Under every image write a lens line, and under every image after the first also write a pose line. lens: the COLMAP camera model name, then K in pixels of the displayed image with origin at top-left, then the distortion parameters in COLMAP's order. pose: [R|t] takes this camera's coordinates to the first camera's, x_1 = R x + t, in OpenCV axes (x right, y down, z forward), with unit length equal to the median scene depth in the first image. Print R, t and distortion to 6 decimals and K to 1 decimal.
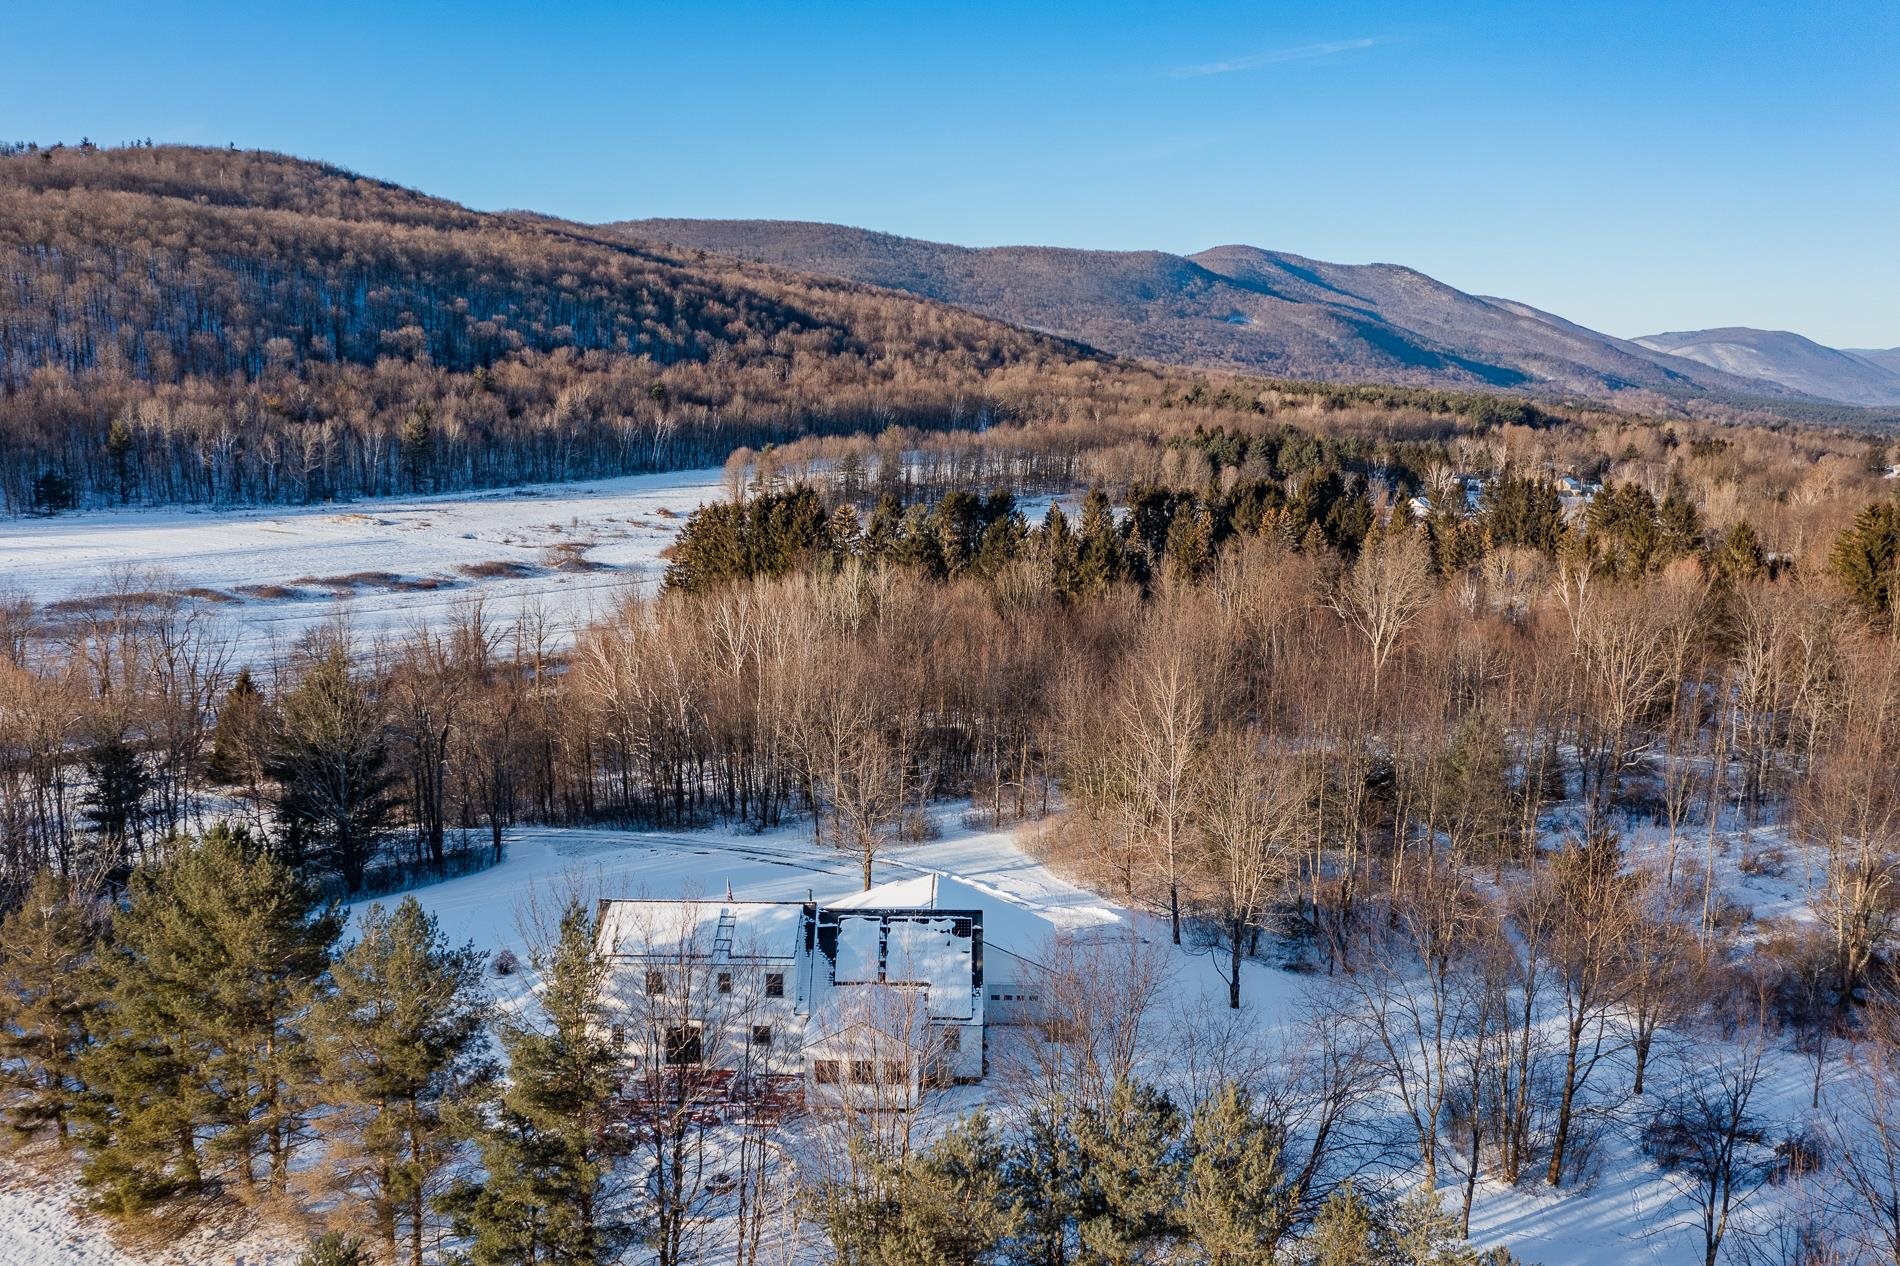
lens RADIAL K [[1510.6, 0, 944.5], [0, 1510.6, 633.8], [0, 0, 1]] dist [-0.010287, 0.012017]
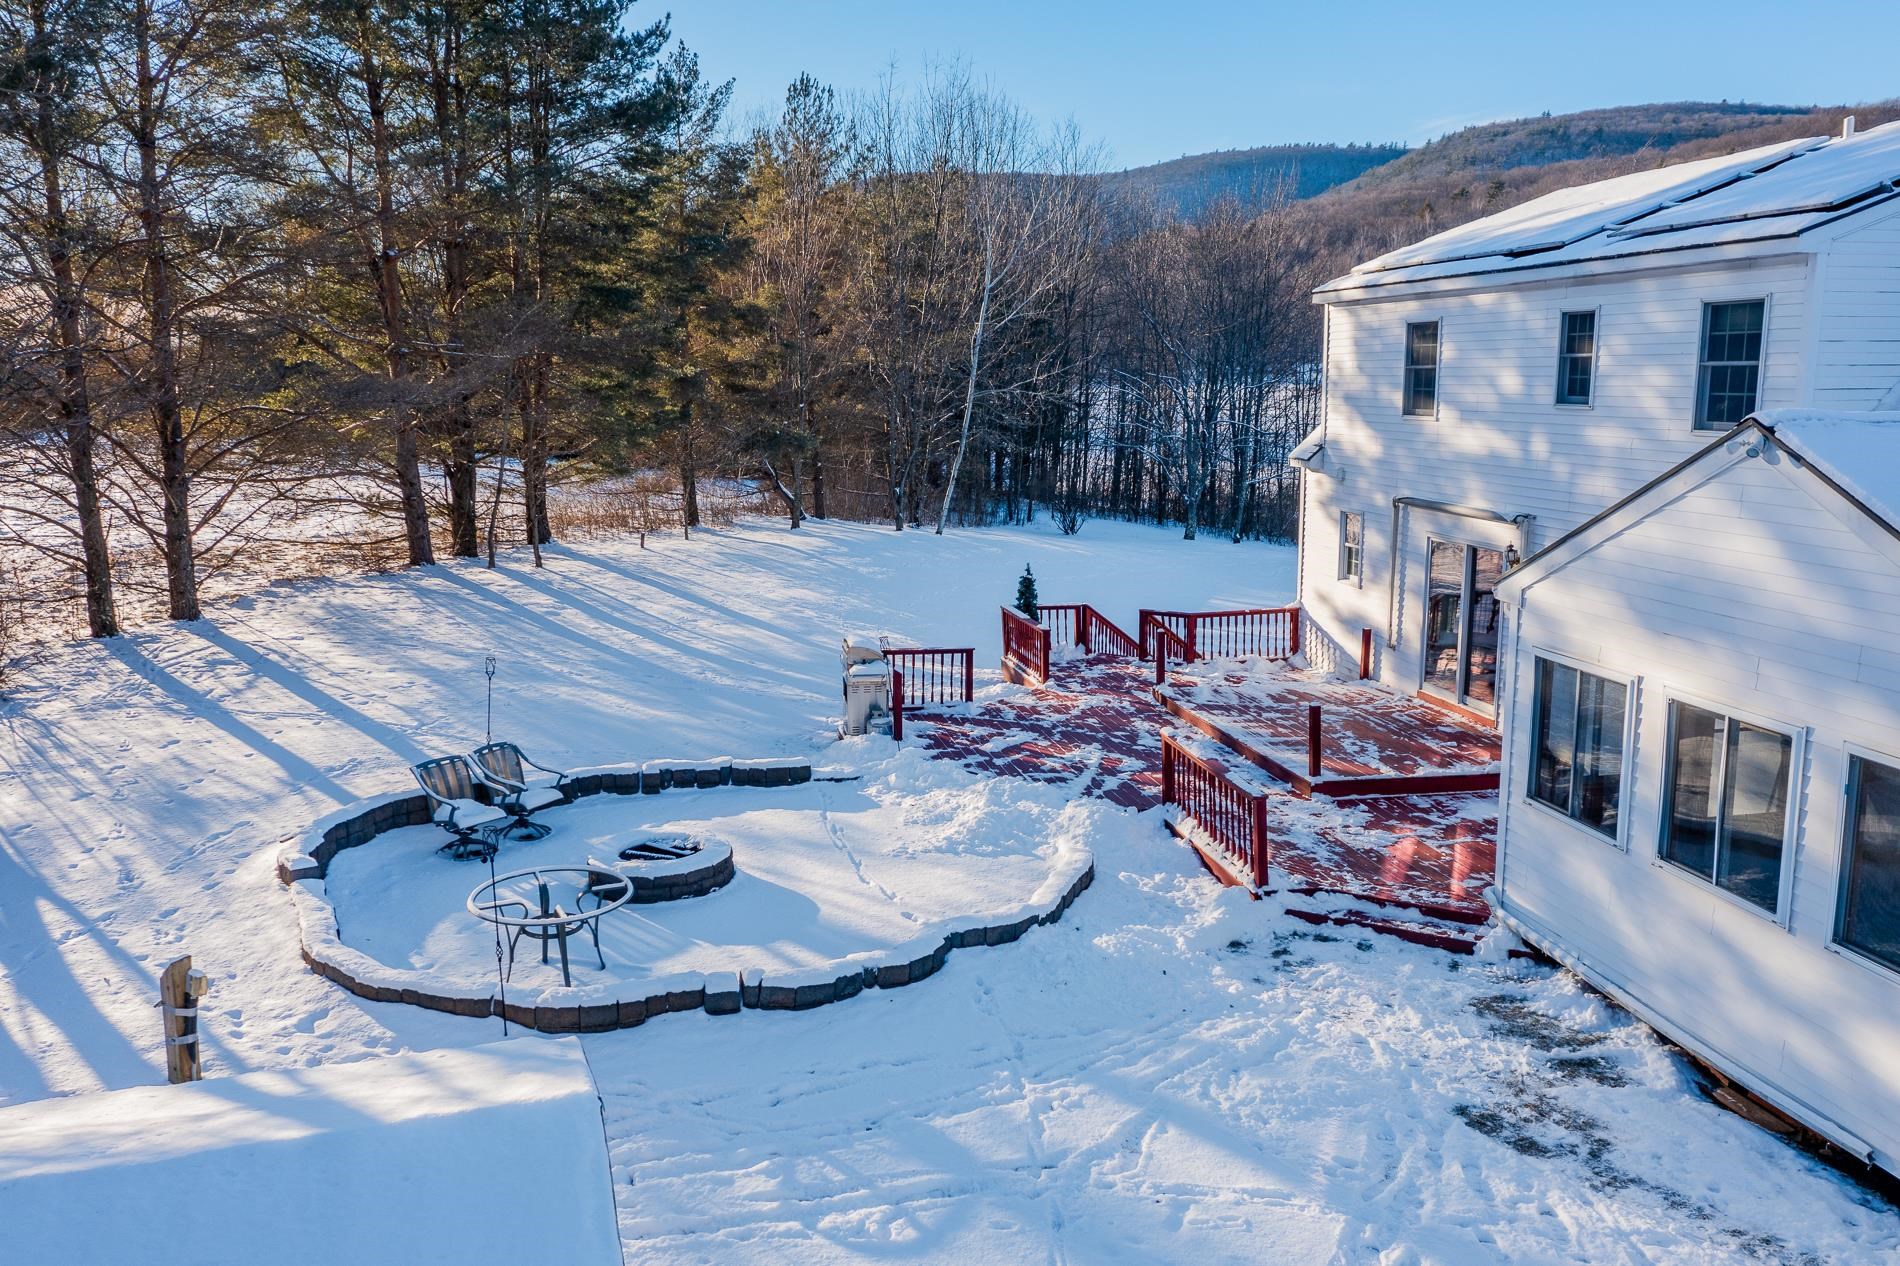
lens RADIAL K [[1510.6, 0, 941.7], [0, 1510.6, 636.8], [0, 0, 1]] dist [-0.010287, 0.012017]
pose [[0.206775, 0.160134, -0.965195, 0.008019], [-0.155870, 0.979307, 0.129083, 0.033811], [0.965893, 0.123754, 0.227456, 0.112604]]
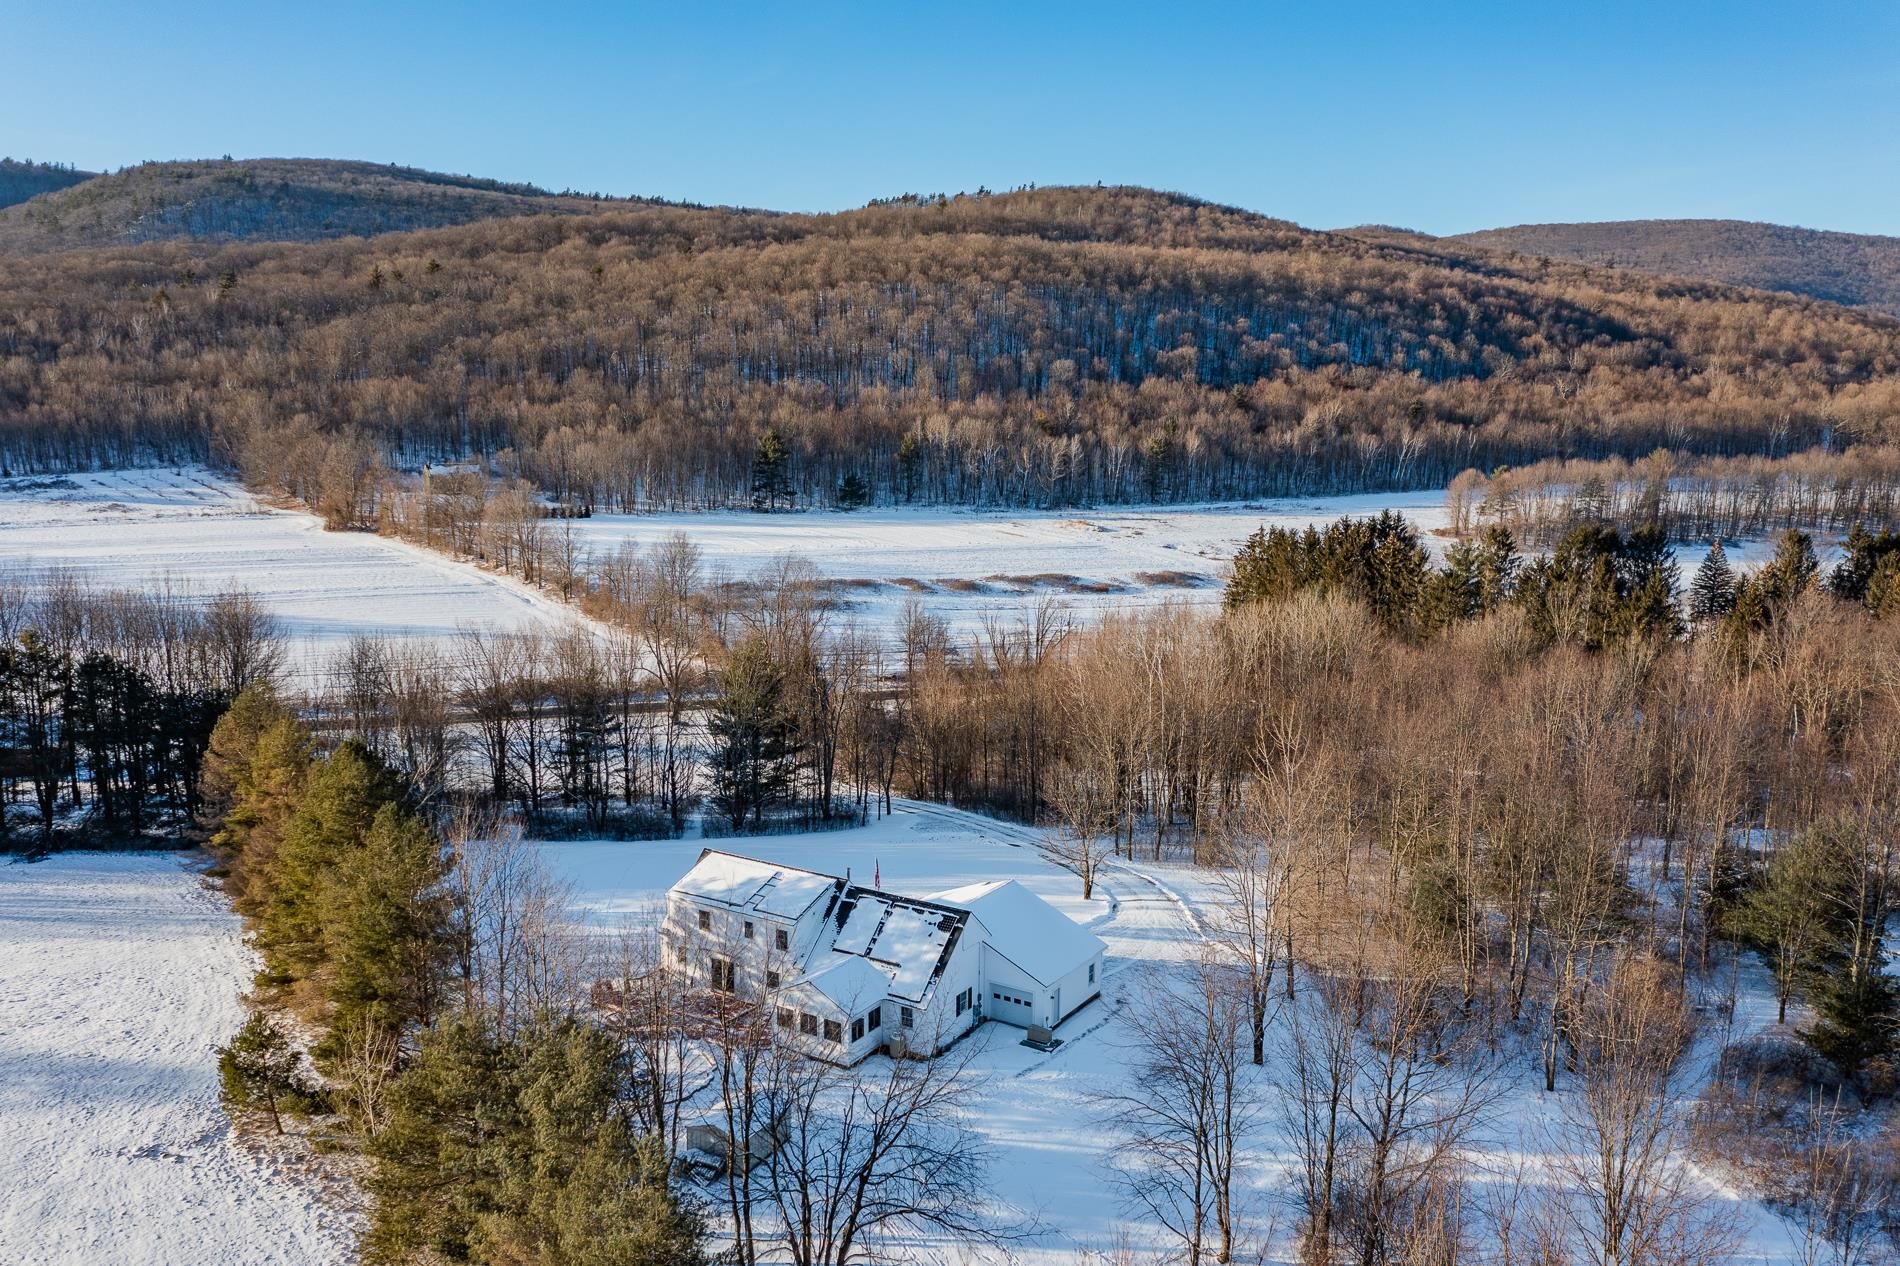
lens RADIAL K [[1510.6, 0, 944.8], [0, 1510.6, 627.0], [0, 0, 1]] dist [-0.010287, 0.012017]
pose [[0.851833, 0.080358, -0.517612, 0.077047], [-0.086711, 0.996162, 0.011952, -0.004761], [0.516586, 0.034701, 0.855532, 0.005928]]
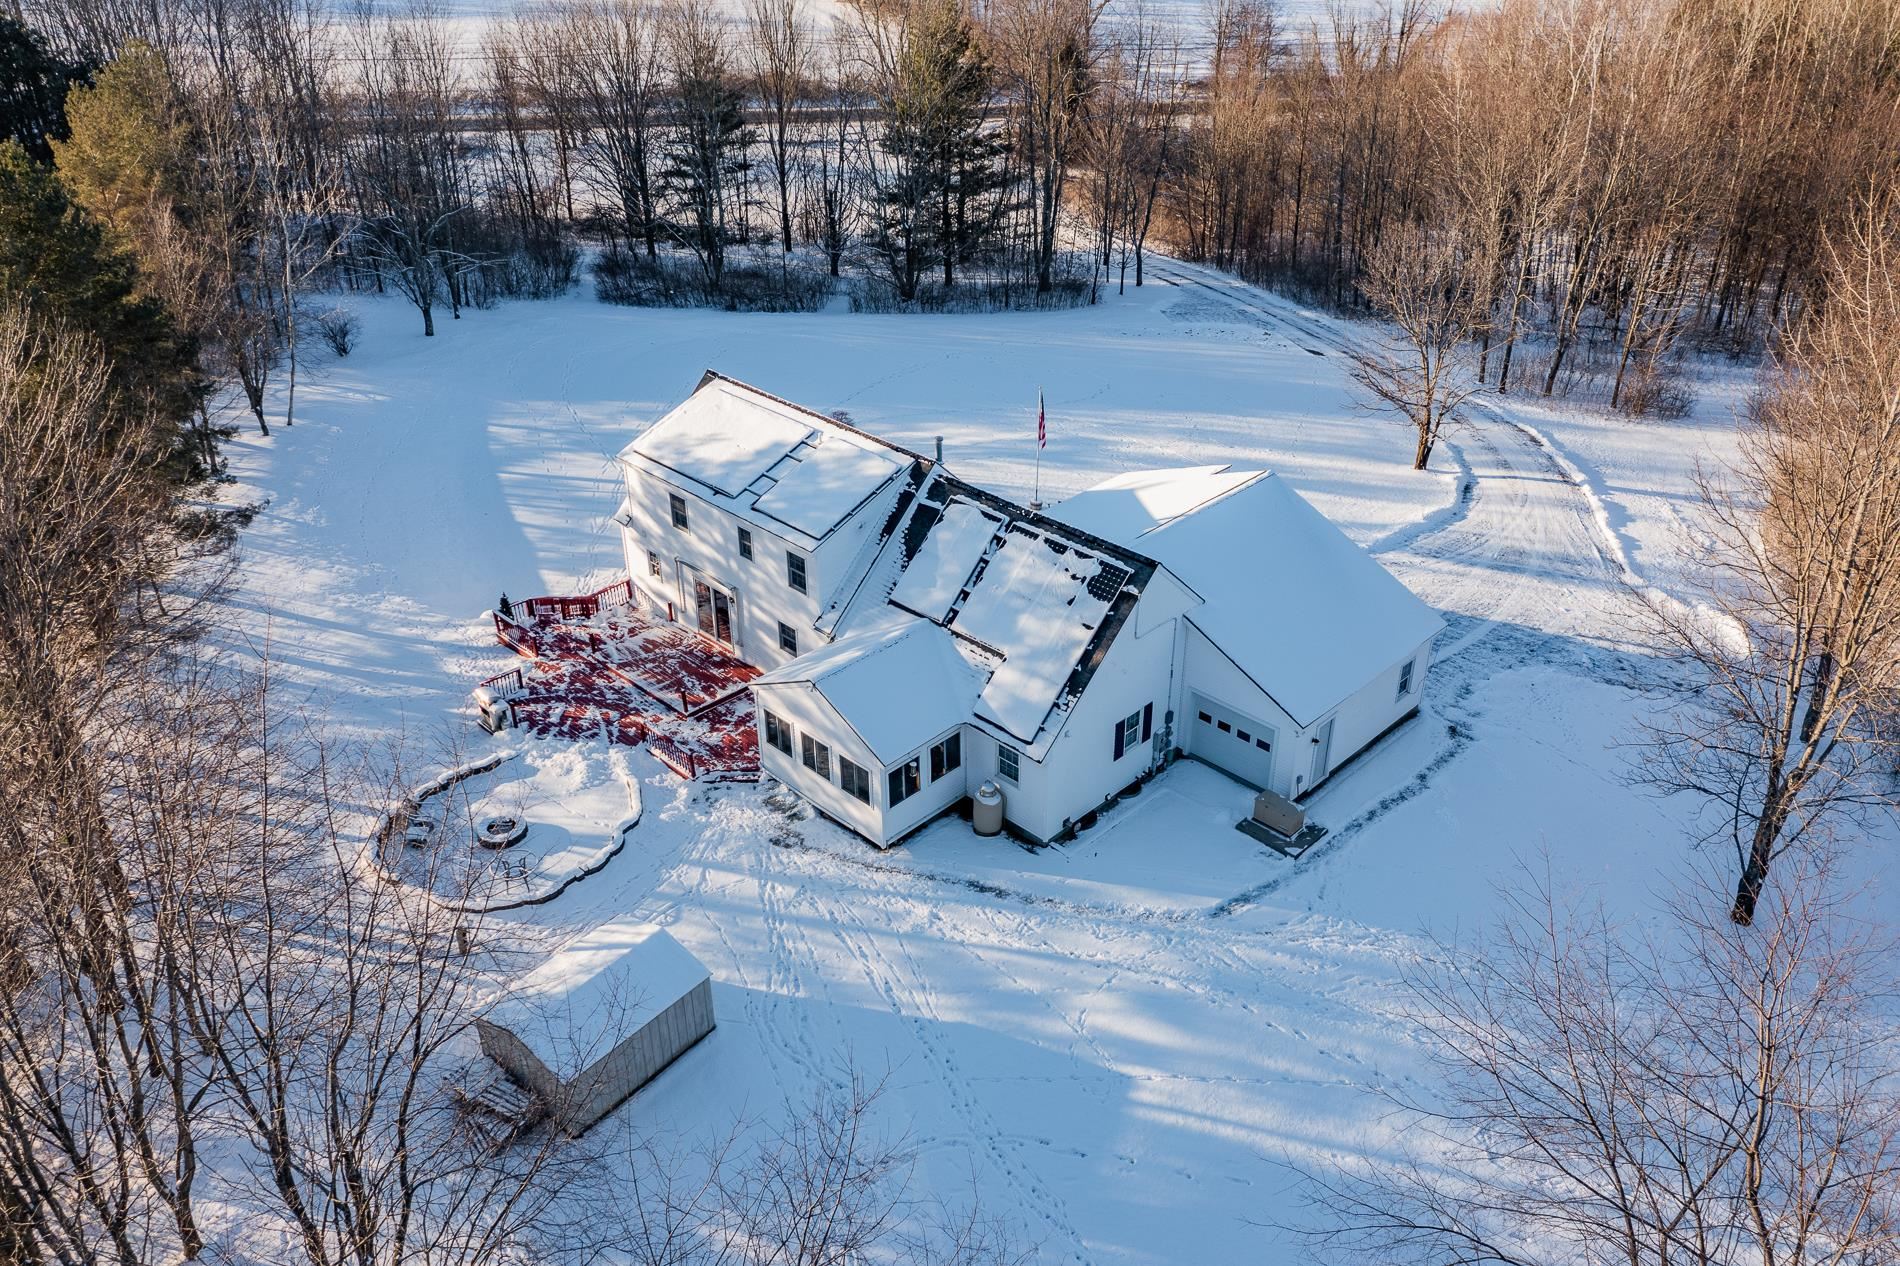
lens RADIAL K [[1510.6, 0, 937.3], [0, 1510.6, 638.8], [0, 0, 1]] dist [-0.010287, 0.012017]
pose [[0.715184, 0.345742, -0.607432, 0.040787], [-0.101337, 0.911192, 0.399324, 0.000823], [0.691551, -0.224035, 0.686707, 0.079890]]
